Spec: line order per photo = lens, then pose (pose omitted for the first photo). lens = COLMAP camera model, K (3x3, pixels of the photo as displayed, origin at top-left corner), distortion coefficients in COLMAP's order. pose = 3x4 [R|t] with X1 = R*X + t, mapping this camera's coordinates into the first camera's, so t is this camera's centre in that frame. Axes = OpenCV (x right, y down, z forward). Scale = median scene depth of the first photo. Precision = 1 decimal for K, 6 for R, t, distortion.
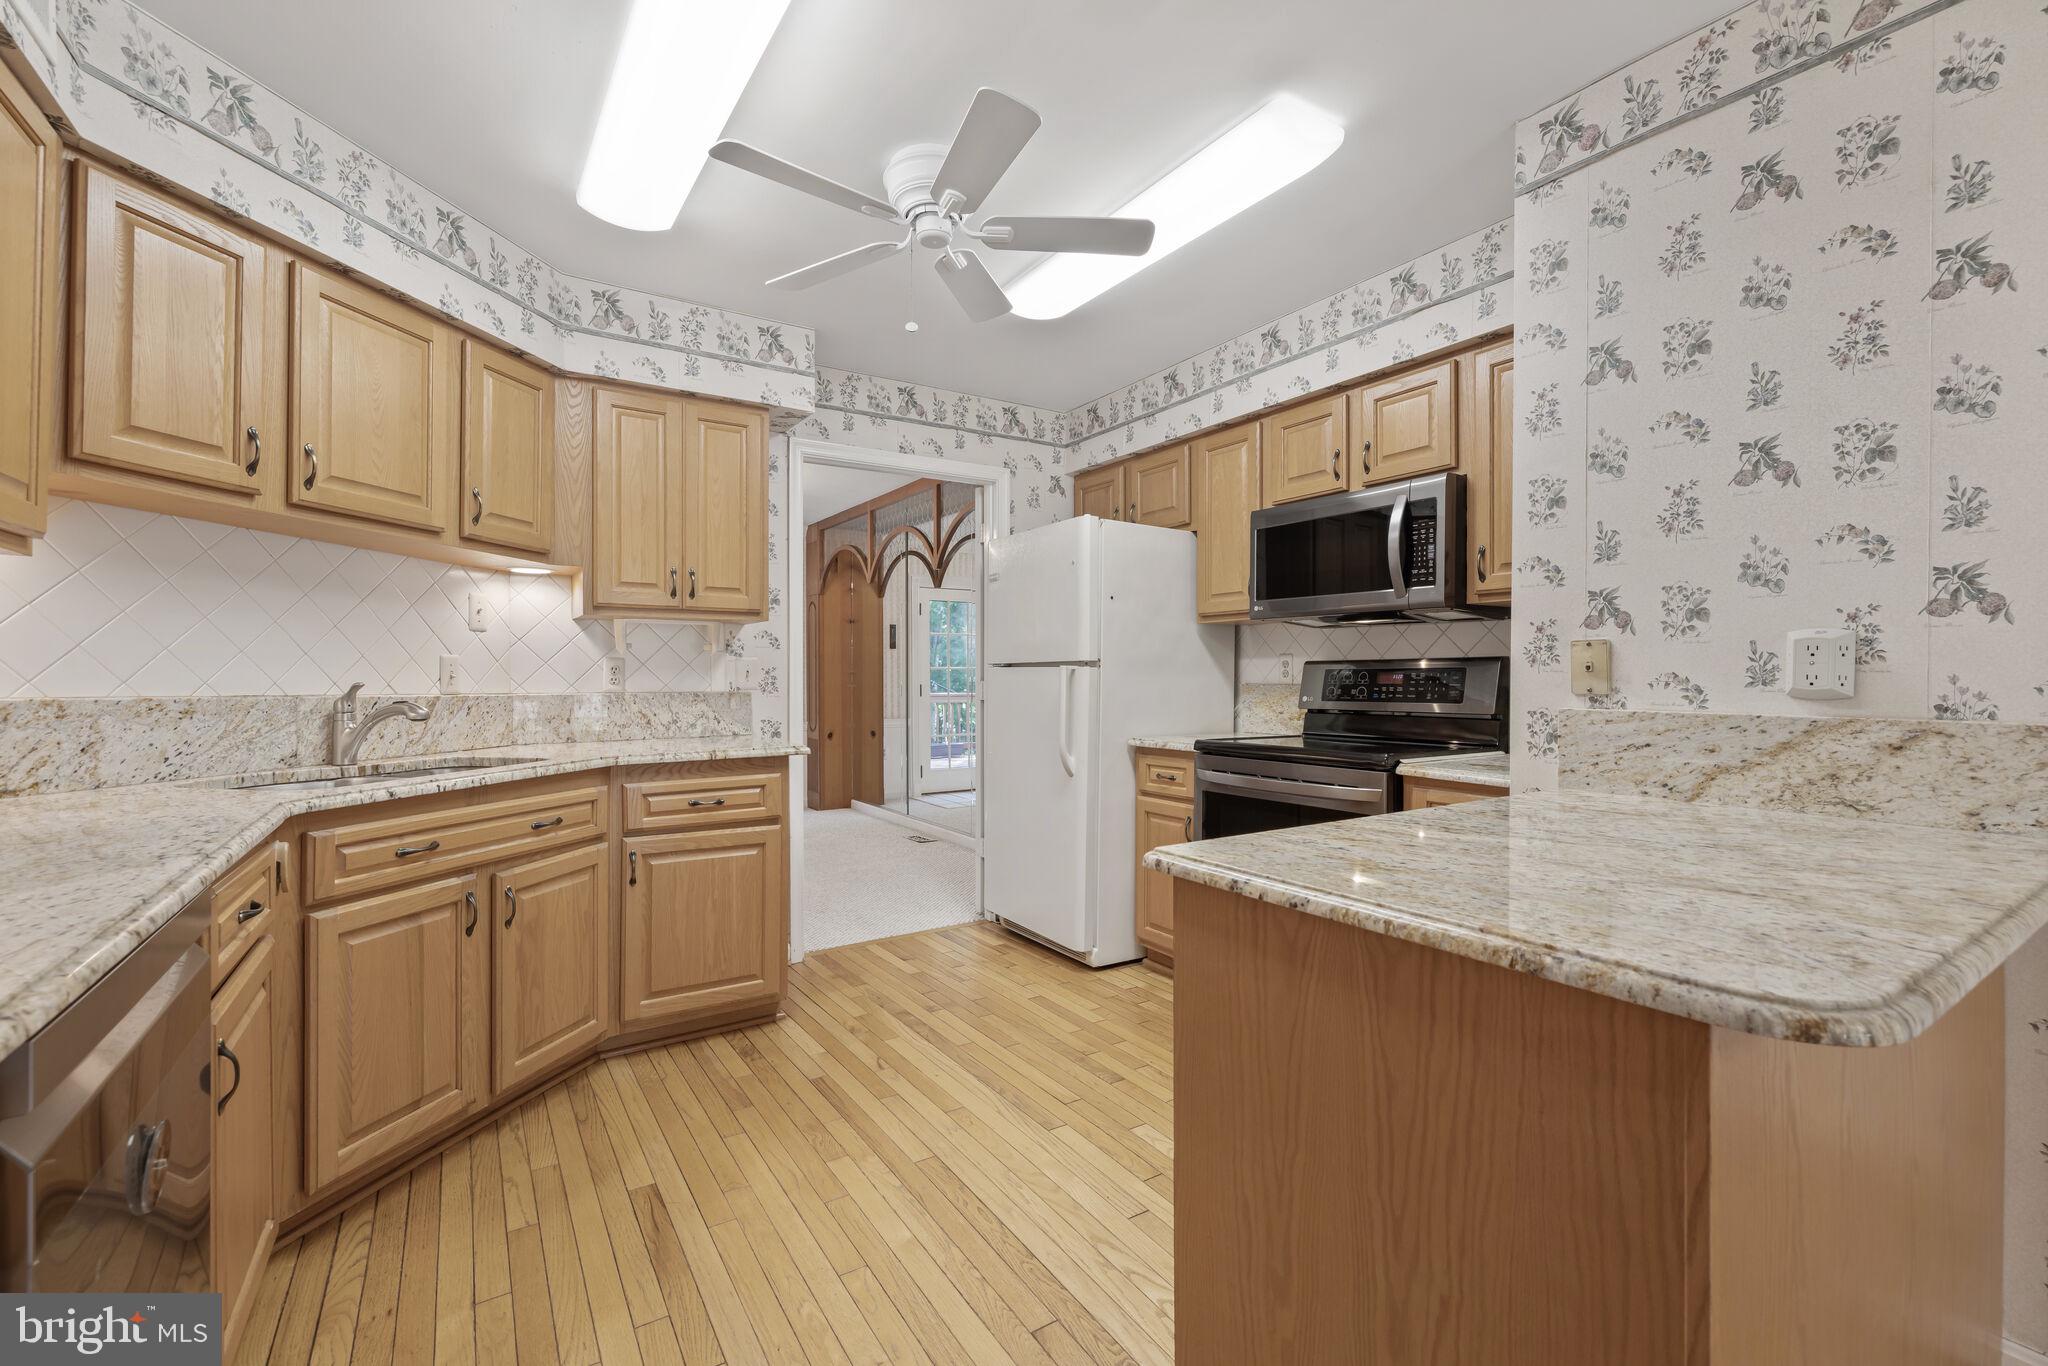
lens RADIAL K [[862.3, 0, 1016.7], [0, 862.3, 686.2], [0, 0, 1]] dist [0.002050, 0.000243]
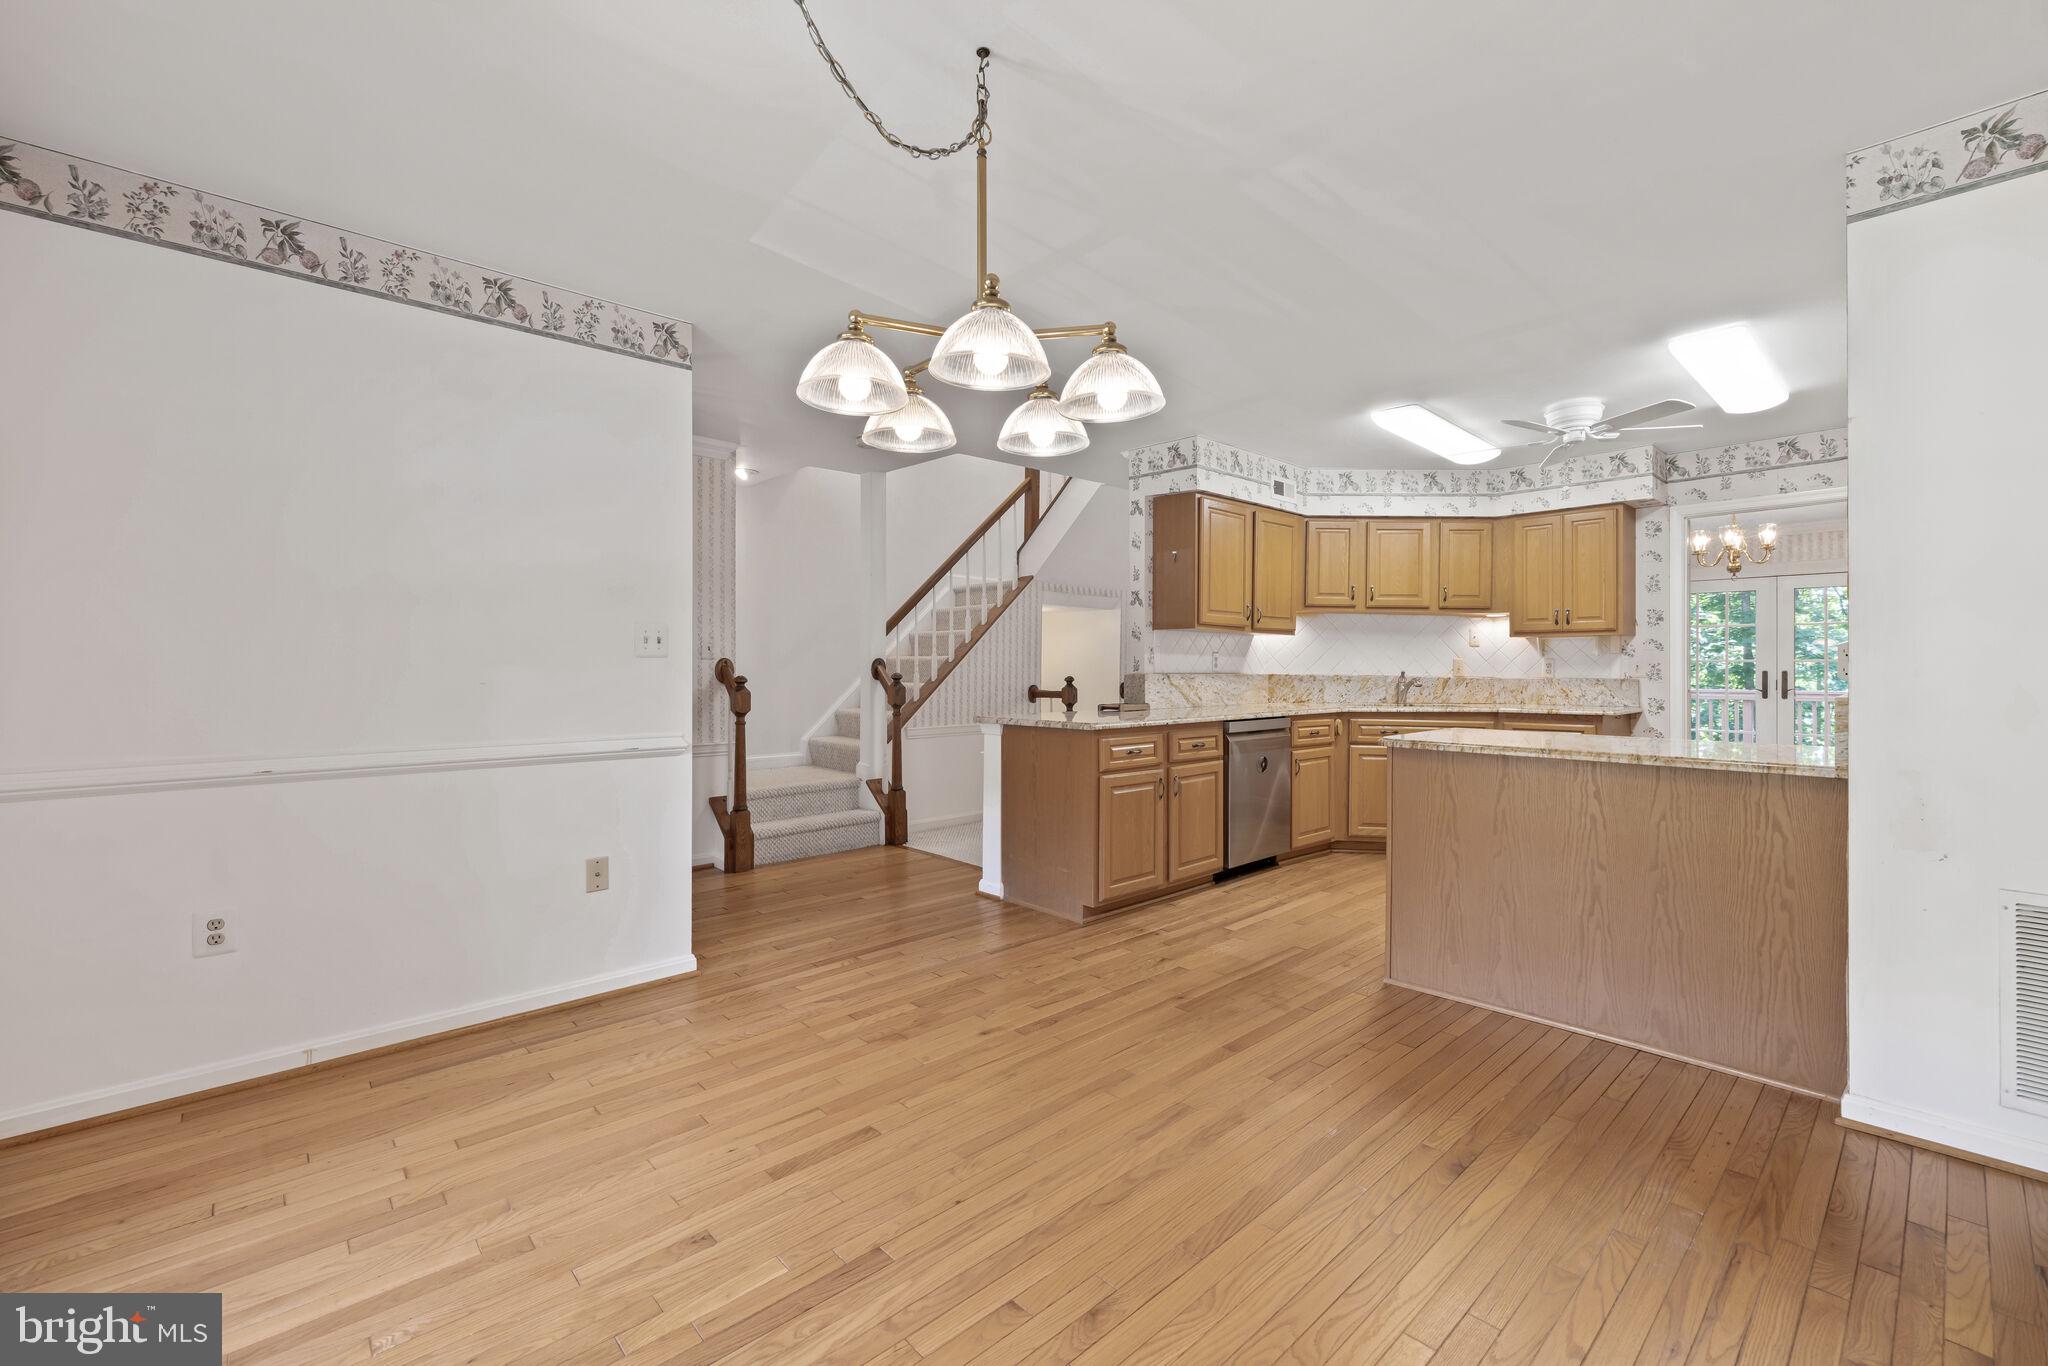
lens RADIAL K [[862.3, 0, 1020.5], [0, 862.3, 660.9], [0, 0, 1]] dist [0.002050, 0.000243]
pose [[0.157632, -0.006872, -0.987474, 1.504082], [-0.014911, 0.999845, -0.009338, 0.007072], [0.987385, 0.016197, 0.157505, -0.477798]]
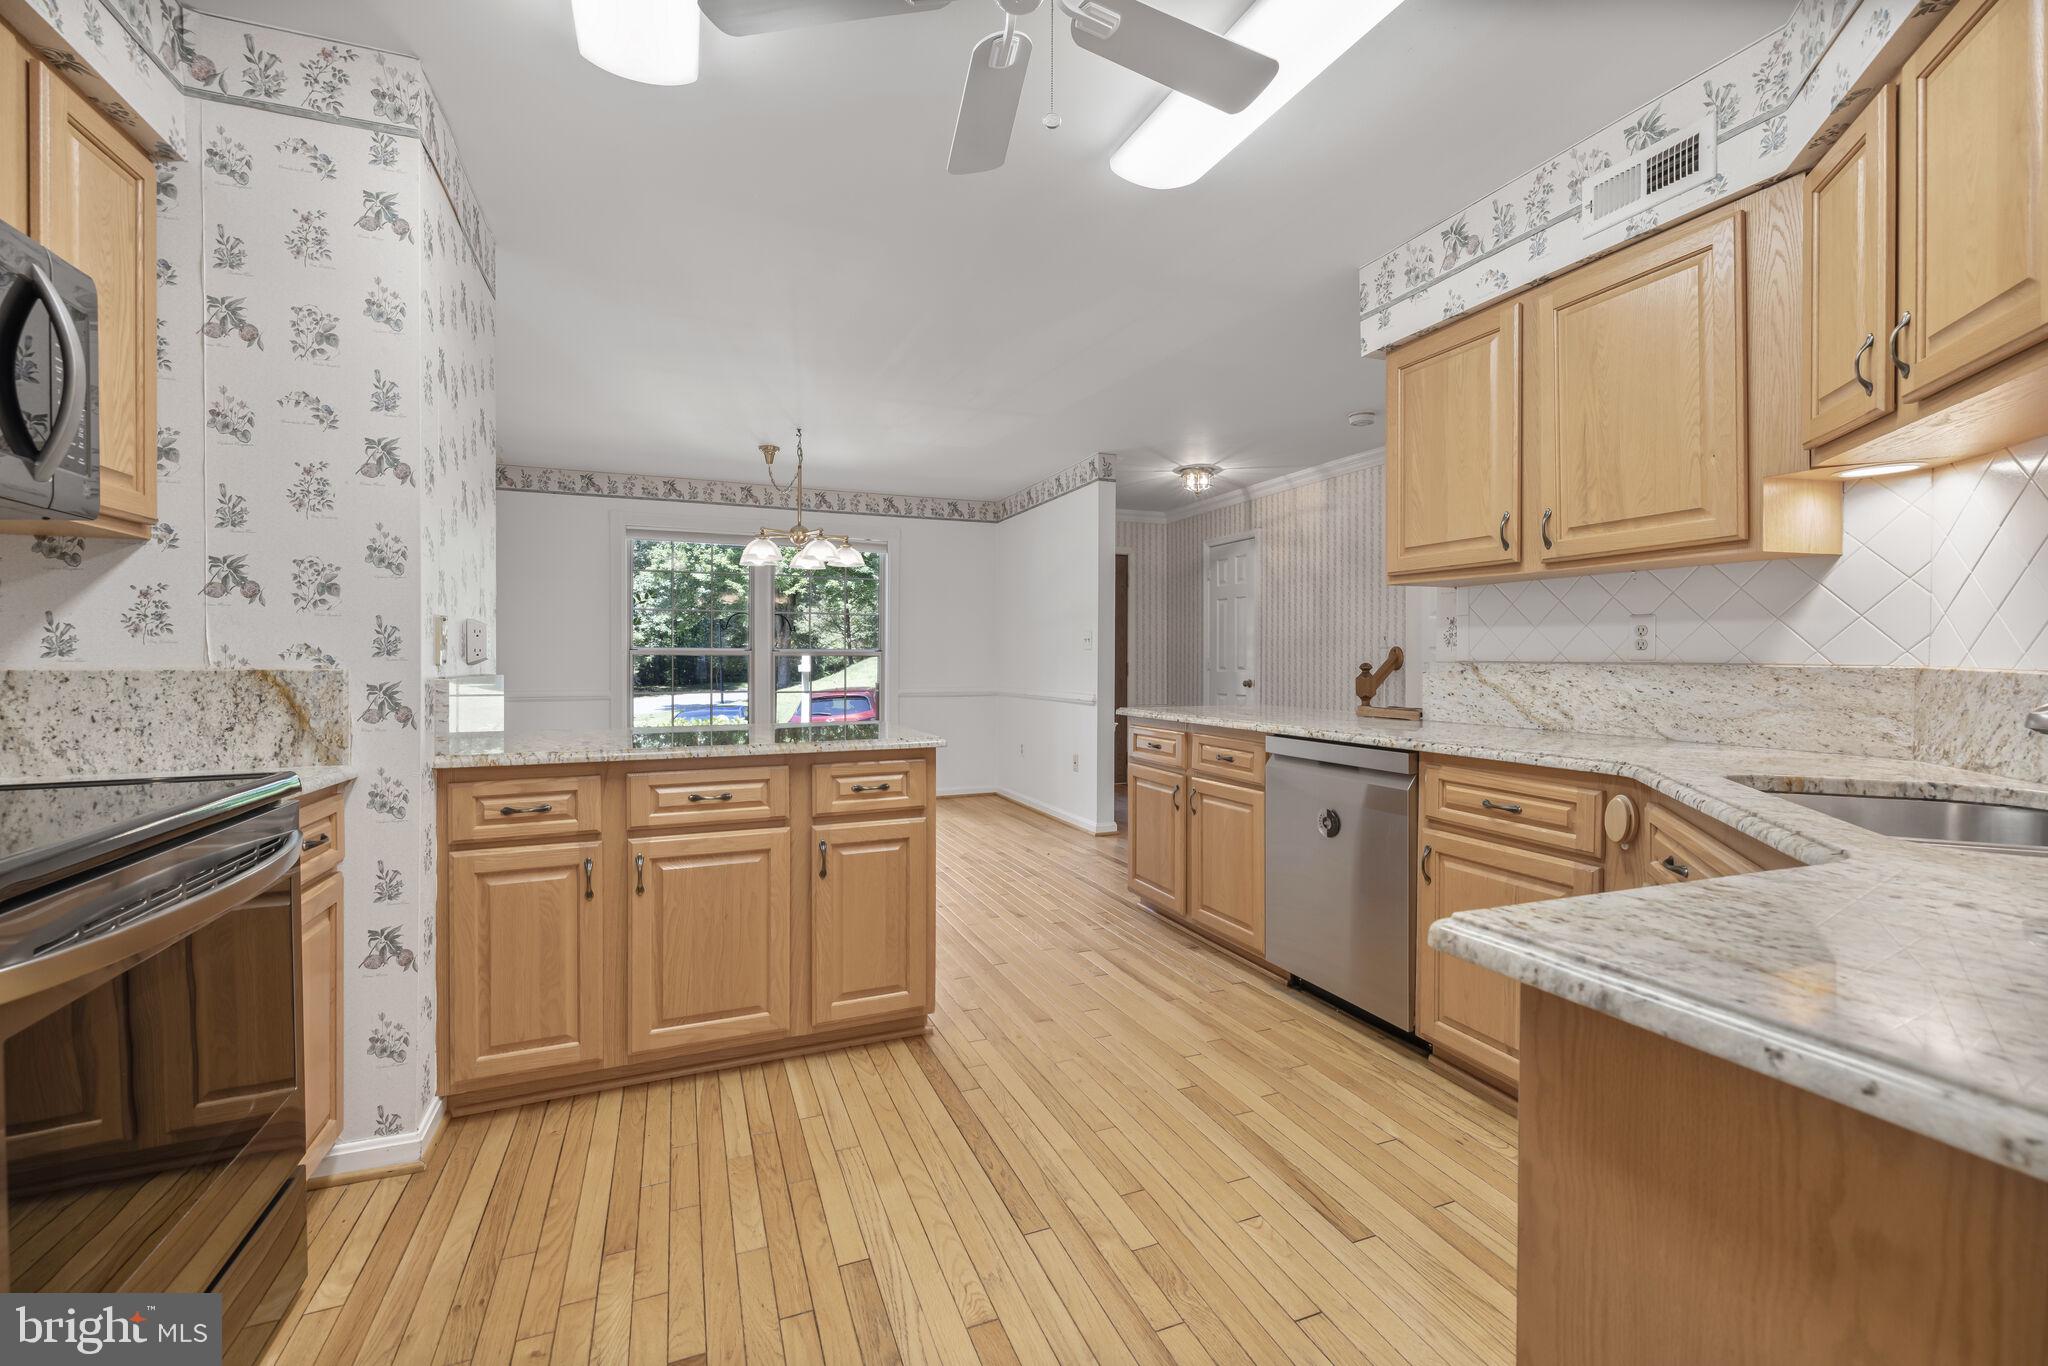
lens RADIAL K [[862.3, 0, 1015.9], [0, 862.3, 660.2], [0, 0, 1]] dist [0.002050, 0.000243]
pose [[-0.979873, -0.002551, 0.199607, -0.223916], [0.000417, 0.999890, 0.014823, -0.008089], [-0.199622, 0.014608, -0.979764, 1.586897]]
